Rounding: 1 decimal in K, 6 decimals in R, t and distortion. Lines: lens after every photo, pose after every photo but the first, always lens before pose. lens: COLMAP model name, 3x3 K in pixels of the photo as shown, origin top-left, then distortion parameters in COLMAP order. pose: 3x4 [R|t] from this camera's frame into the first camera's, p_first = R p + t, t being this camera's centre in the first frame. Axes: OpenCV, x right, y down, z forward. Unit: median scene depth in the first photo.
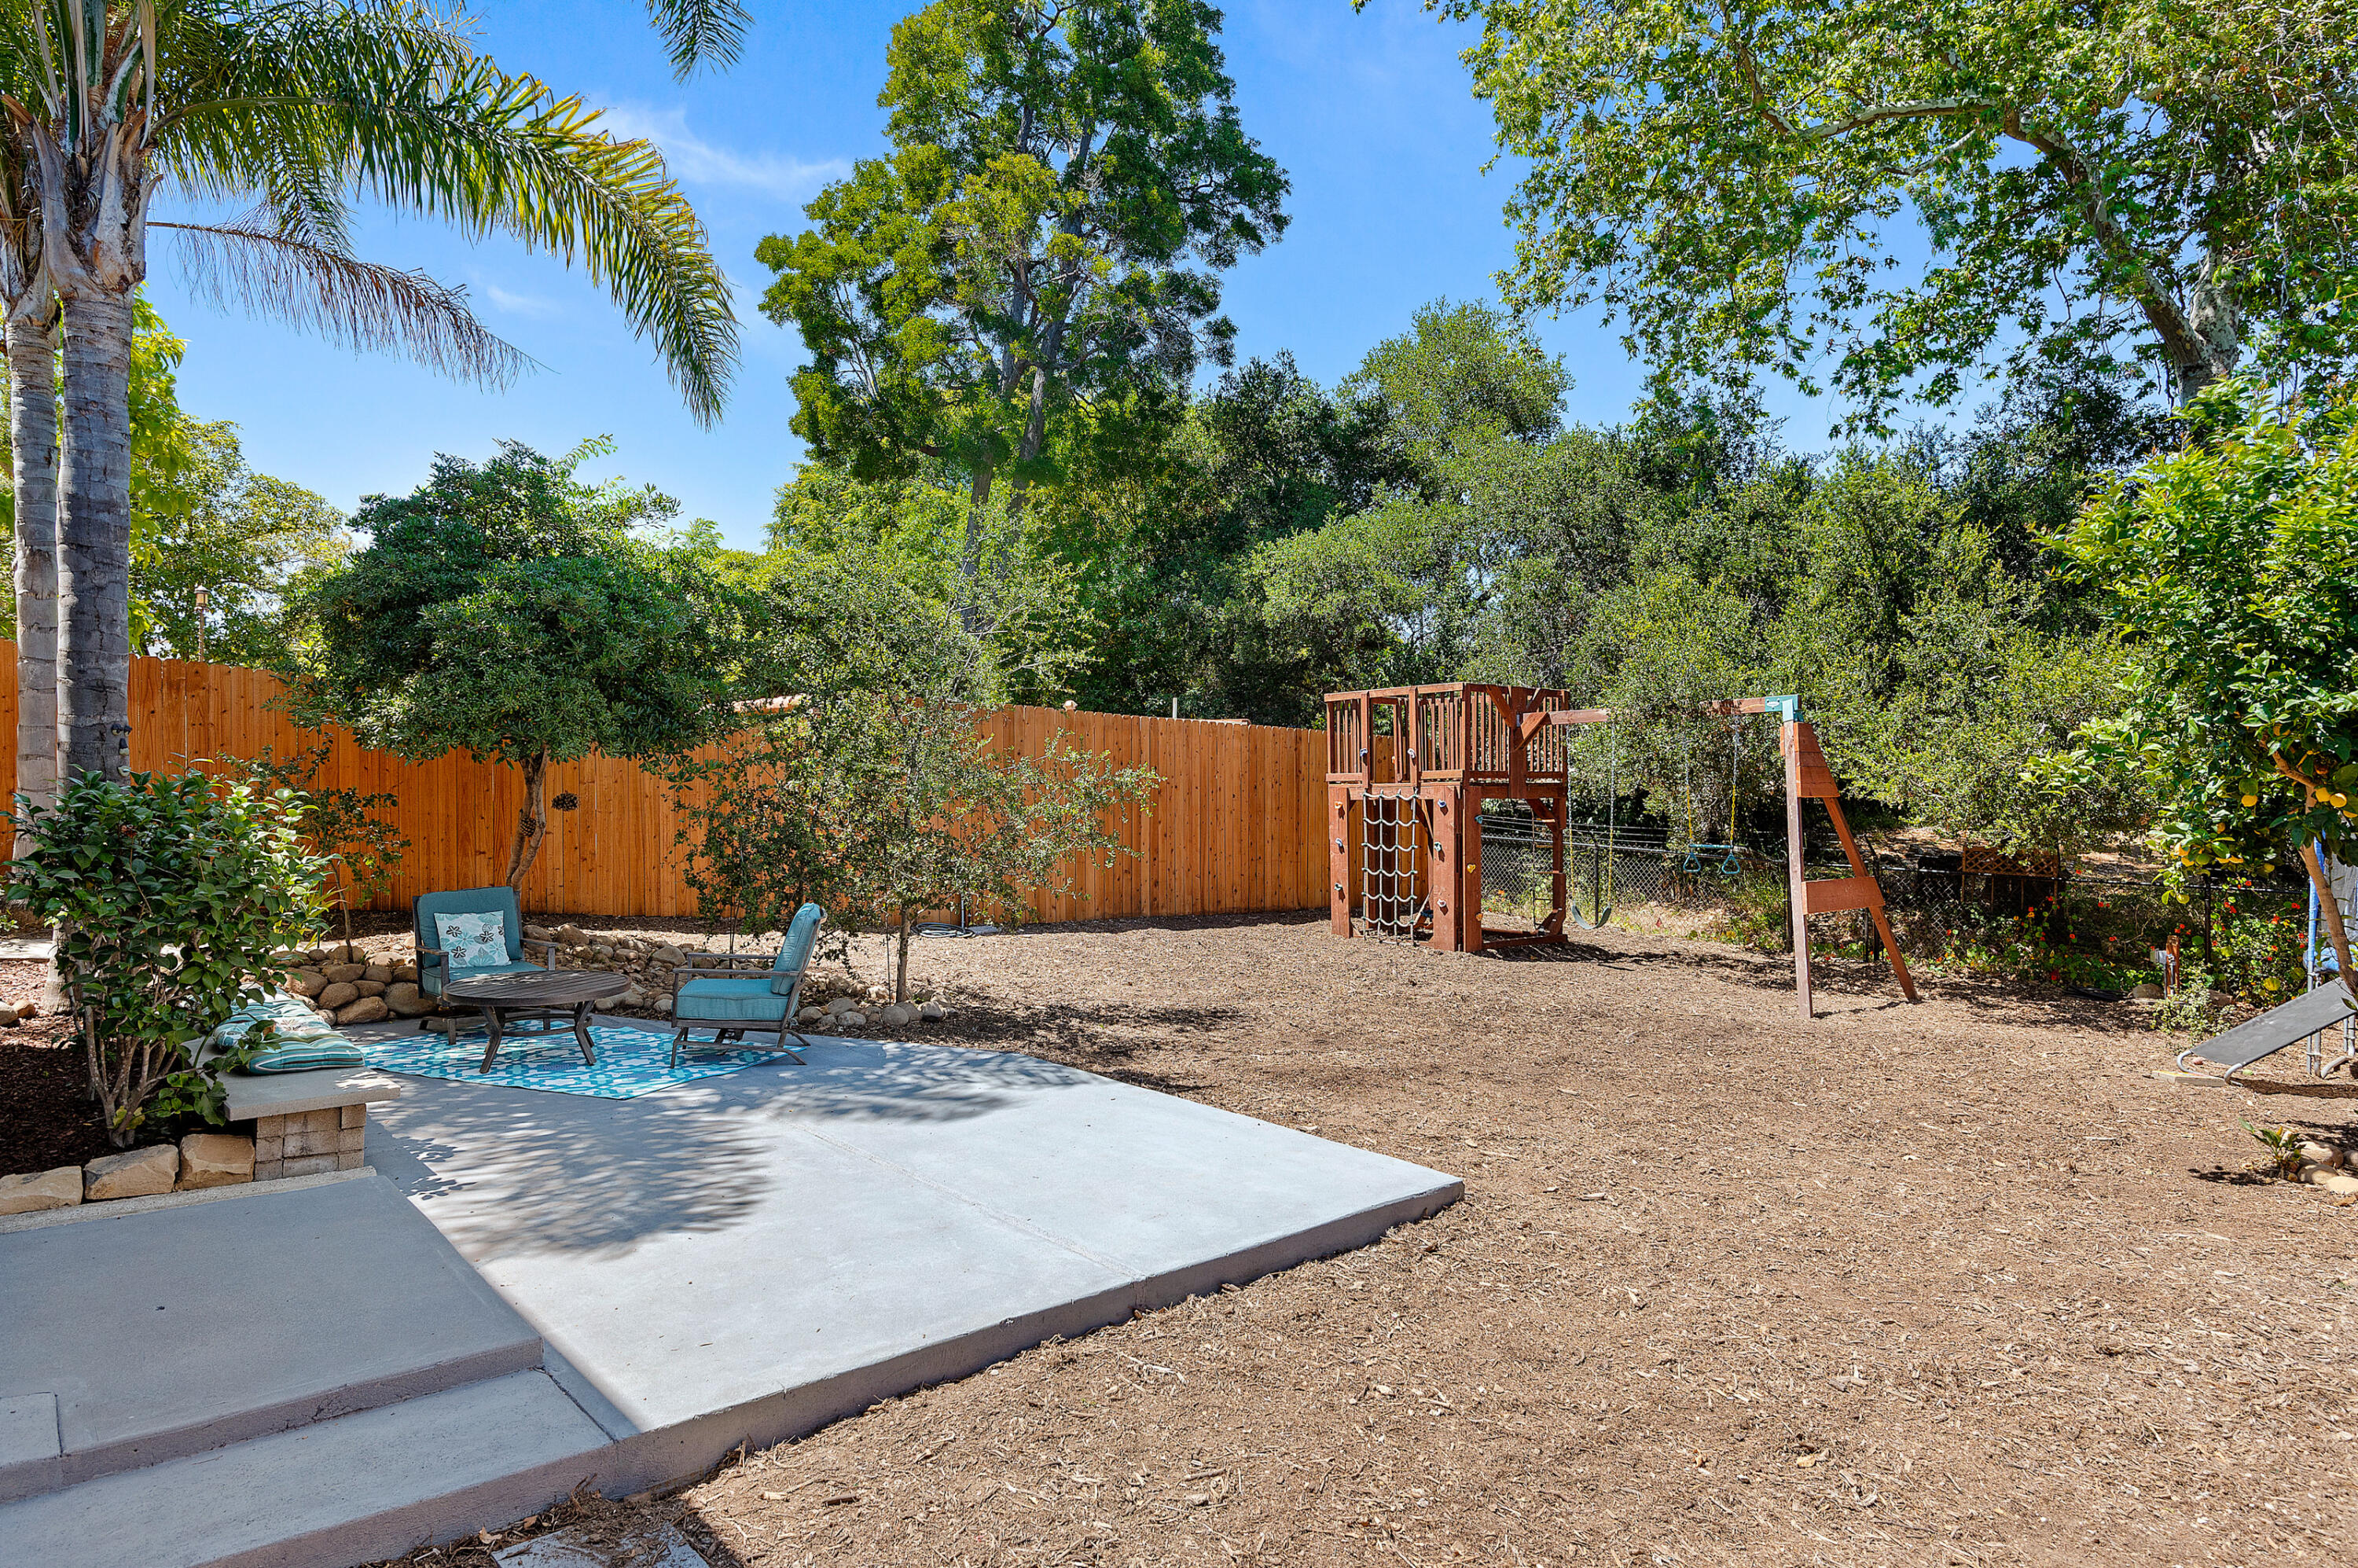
lens RADIAL K [[1394.2, 0, 1180.2], [0, 1394.2, 790.0], [0, 0, 1]] dist [0.029747, -0.007884]
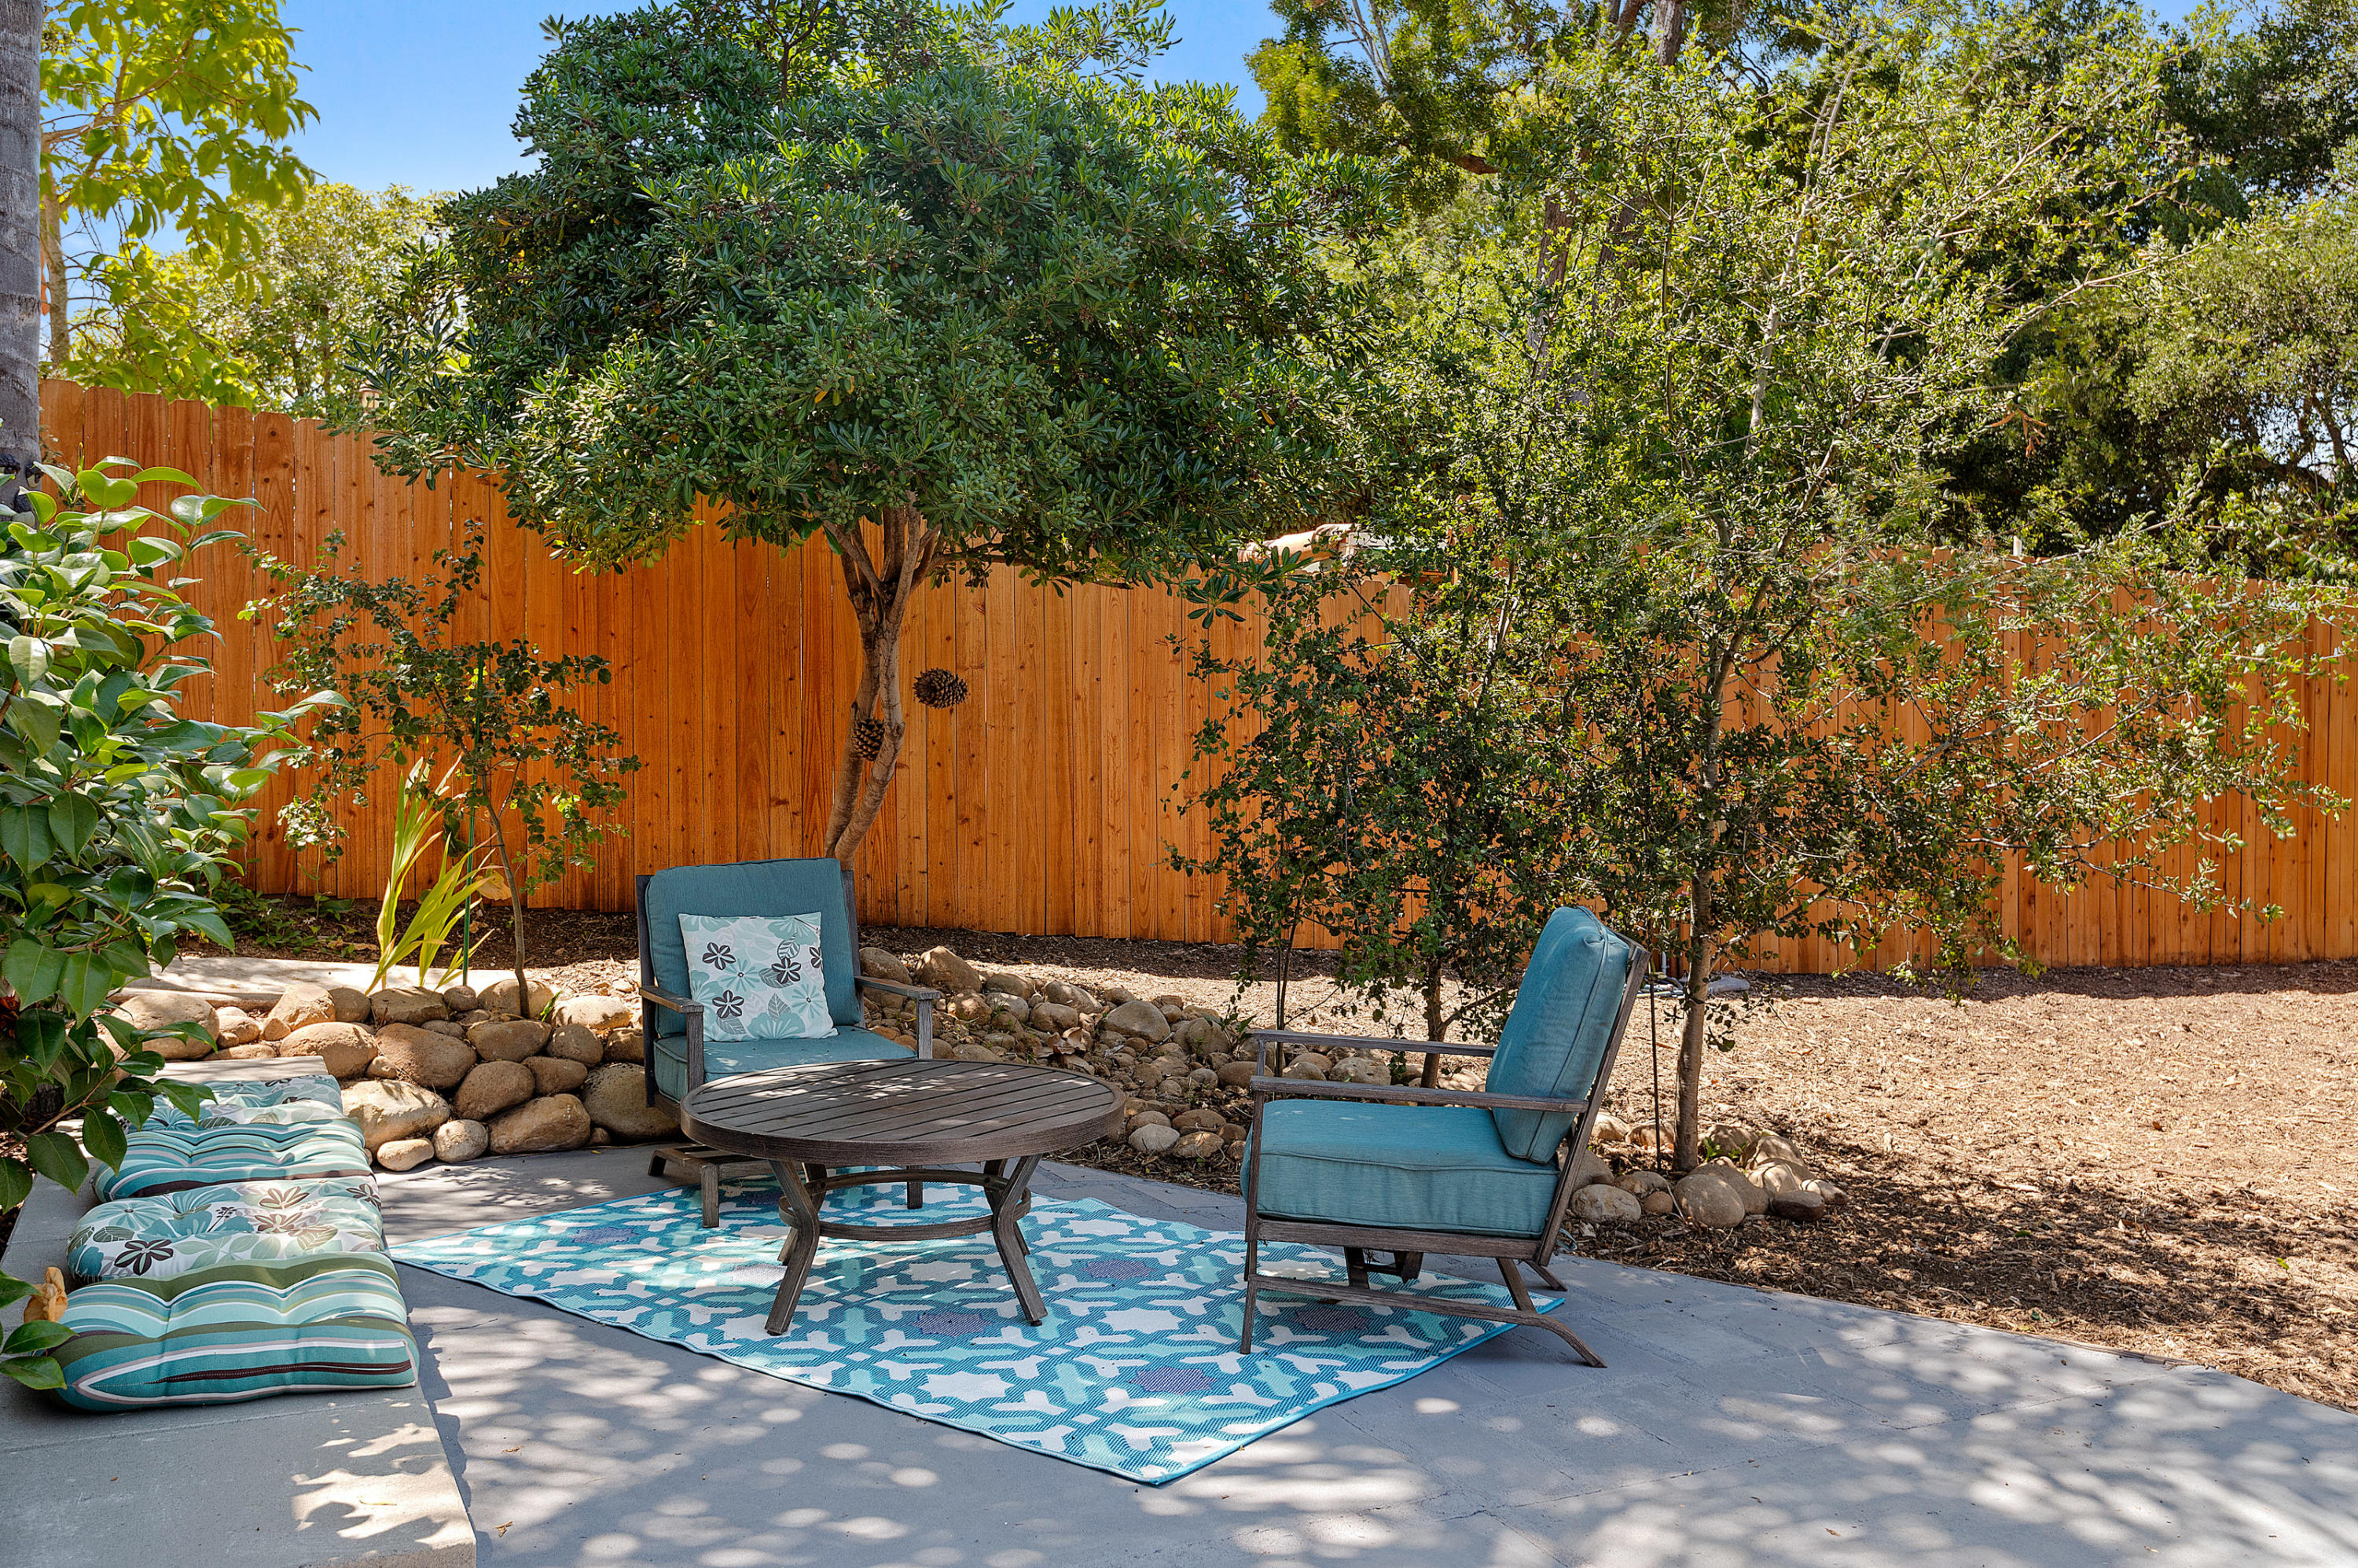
lens RADIAL K [[1994.3, 0, 1176.9], [0, 1994.3, 793.3], [0, 0, 1]] dist [0.029377, 0.004293]
pose [[0.963304, 0.004008, -0.268384, -0.147837], [-0.001640, 0.999958, 0.009045, 0.030484], [0.268409, -0.008273, 0.963270, 0.305413]]
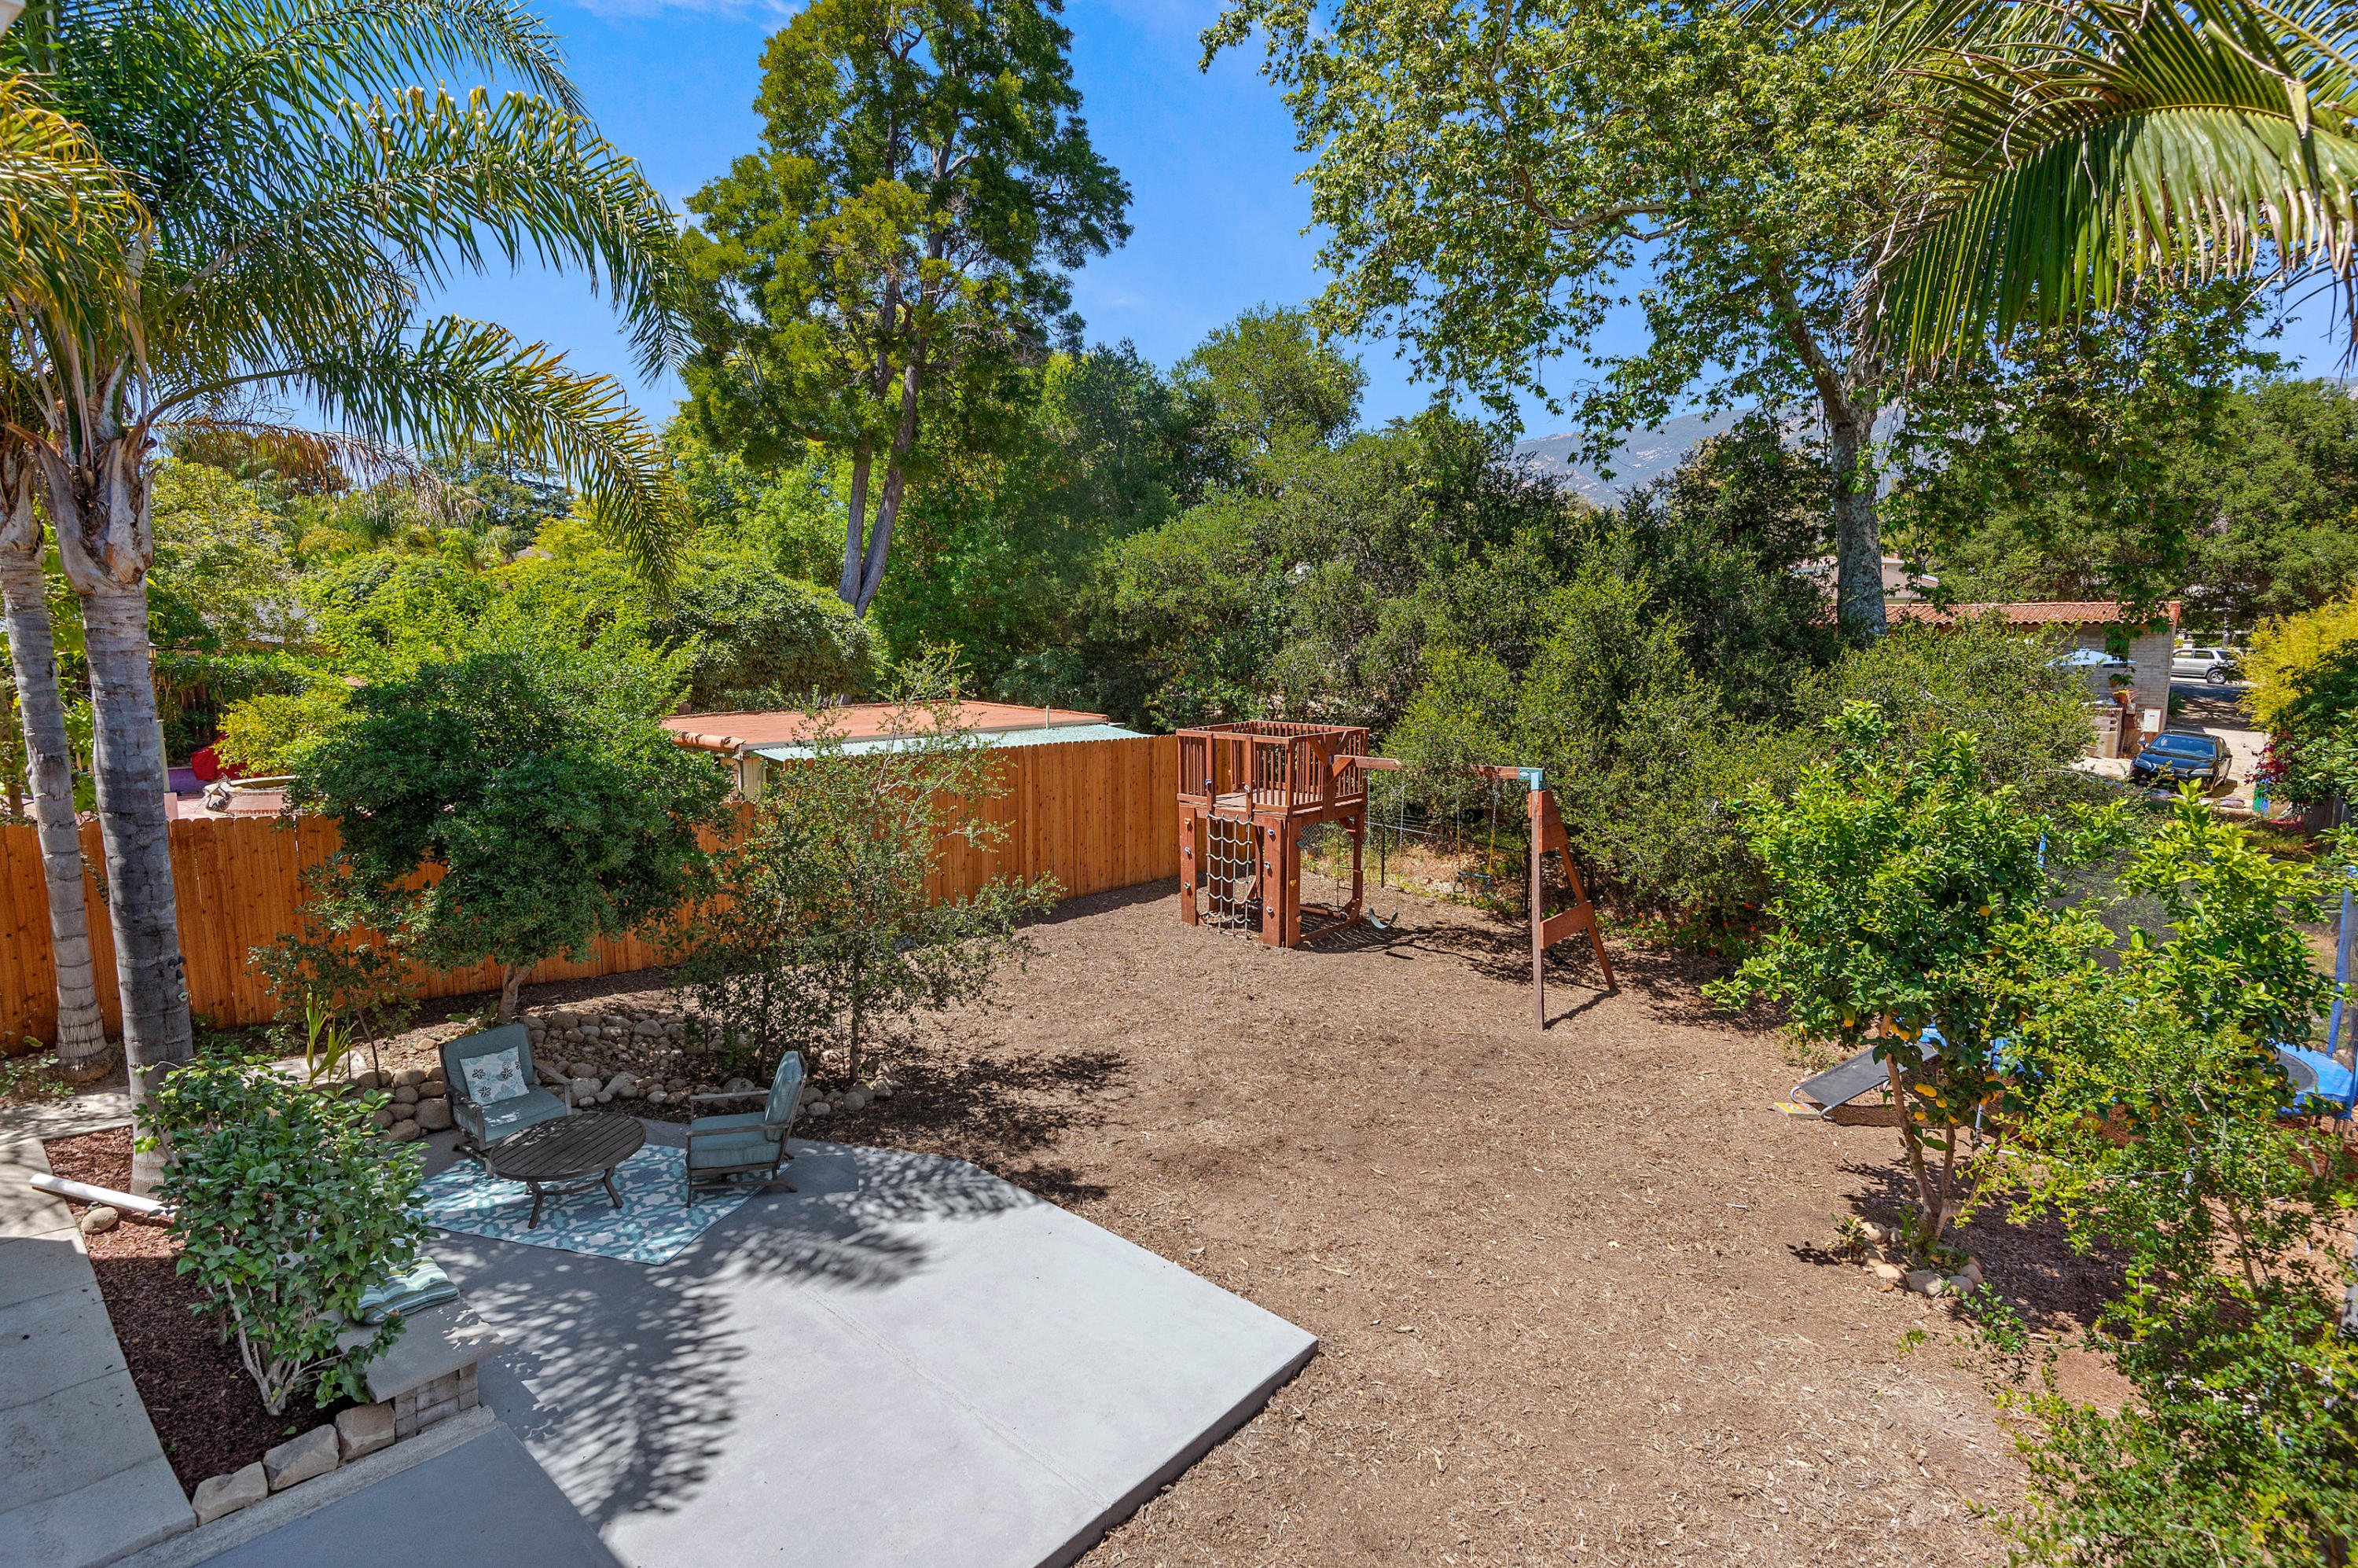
lens RADIAL K [[1185.8, 0, 1186.1], [0, 1185.8, 786.8], [0, 0, 1]] dist [0.021372, -0.007571]
pose [[0.990189, -0.013270, 0.139101, -0.039906], [-0.006219, 0.990309, 0.138745, -0.198603], [-0.139594, -0.138249, 0.980510, -0.034849]]
